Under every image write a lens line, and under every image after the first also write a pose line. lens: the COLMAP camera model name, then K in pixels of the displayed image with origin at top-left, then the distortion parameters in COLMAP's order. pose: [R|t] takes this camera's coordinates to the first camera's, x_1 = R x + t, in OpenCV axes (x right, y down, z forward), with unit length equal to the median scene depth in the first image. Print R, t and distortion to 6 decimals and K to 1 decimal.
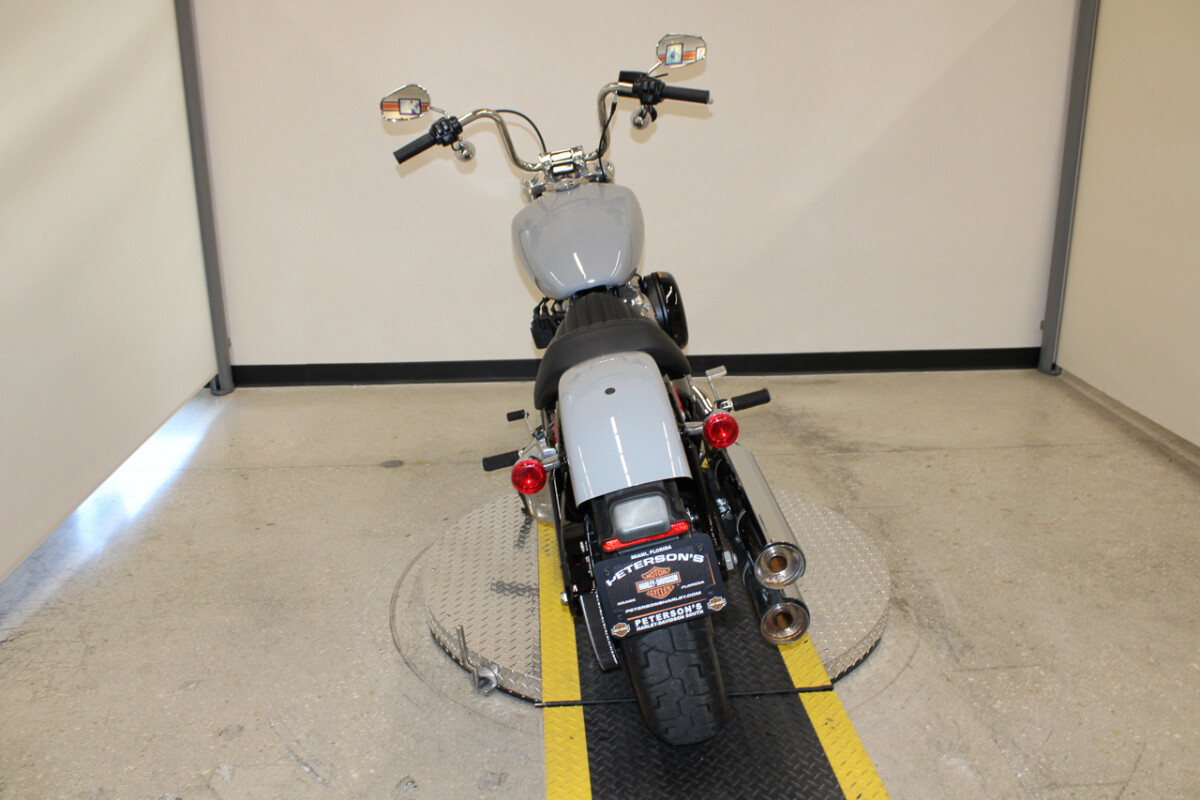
lens RADIAL K [[1007.0, 0, 596.7], [0, 1007.0, 403.5], [0, 0, 1]] dist [-0.143913, 0.109278]
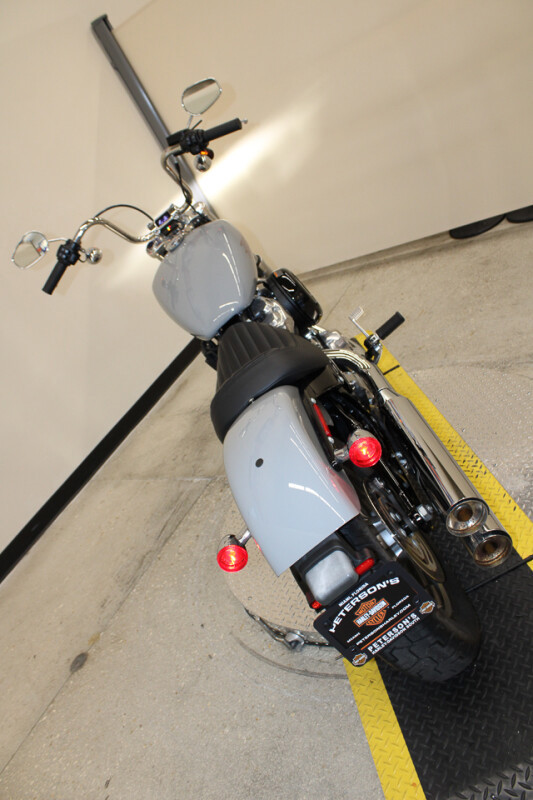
lens RADIAL K [[671.4, 0, 260.0], [0, 671.4, 401.3], [0, 0, 1]] dist [-0.143913, 0.109278]
pose [[0.880601, -0.450557, -0.146763, 0.027255], [0.468098, 0.875266, 0.121626, -0.028743], [0.073658, -0.175804, 0.981666, 0.050625]]
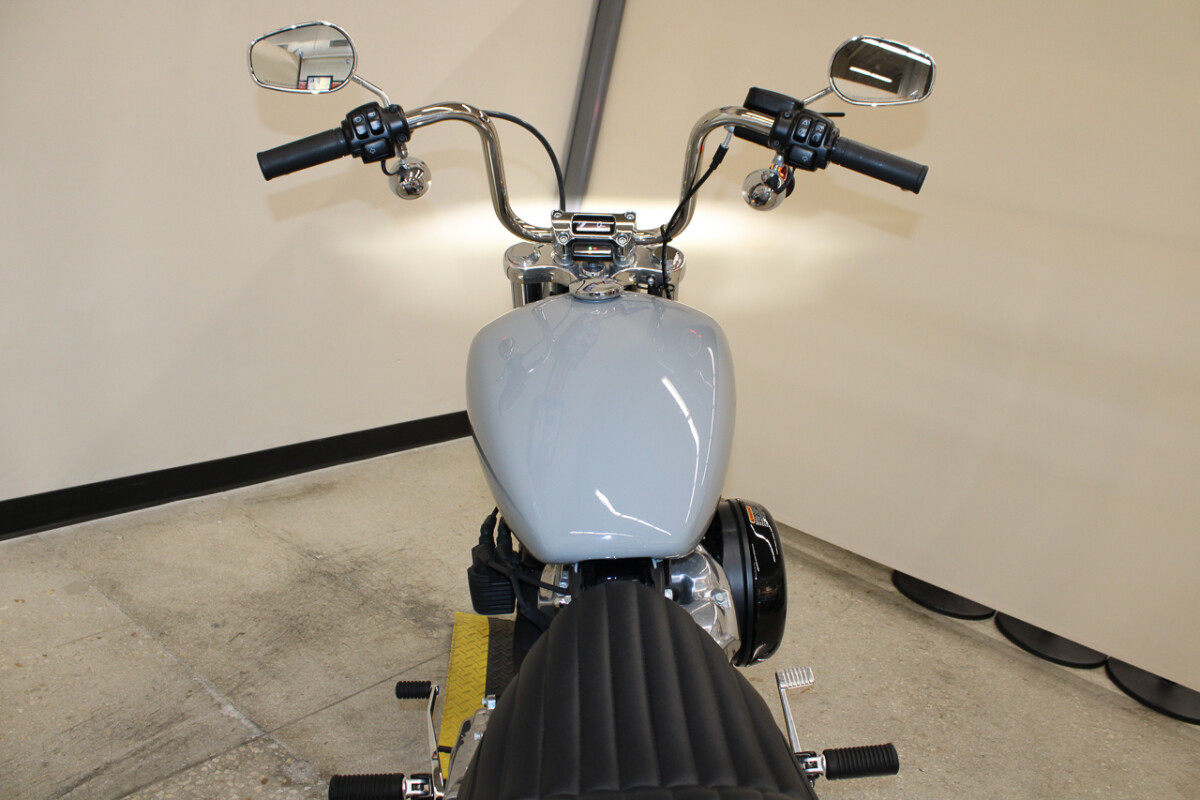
lens RADIAL K [[1007.0, 0, 594.2], [0, 1007.0, 400.0], [0, 0, 1]] dist [-0.143913, 0.109278]
pose [[0.978753, 0.195257, 0.062583, -0.014983], [-0.193626, 0.980579, -0.031204, -0.043304], [-0.067460, 0.018423, 0.997552, 0.146914]]
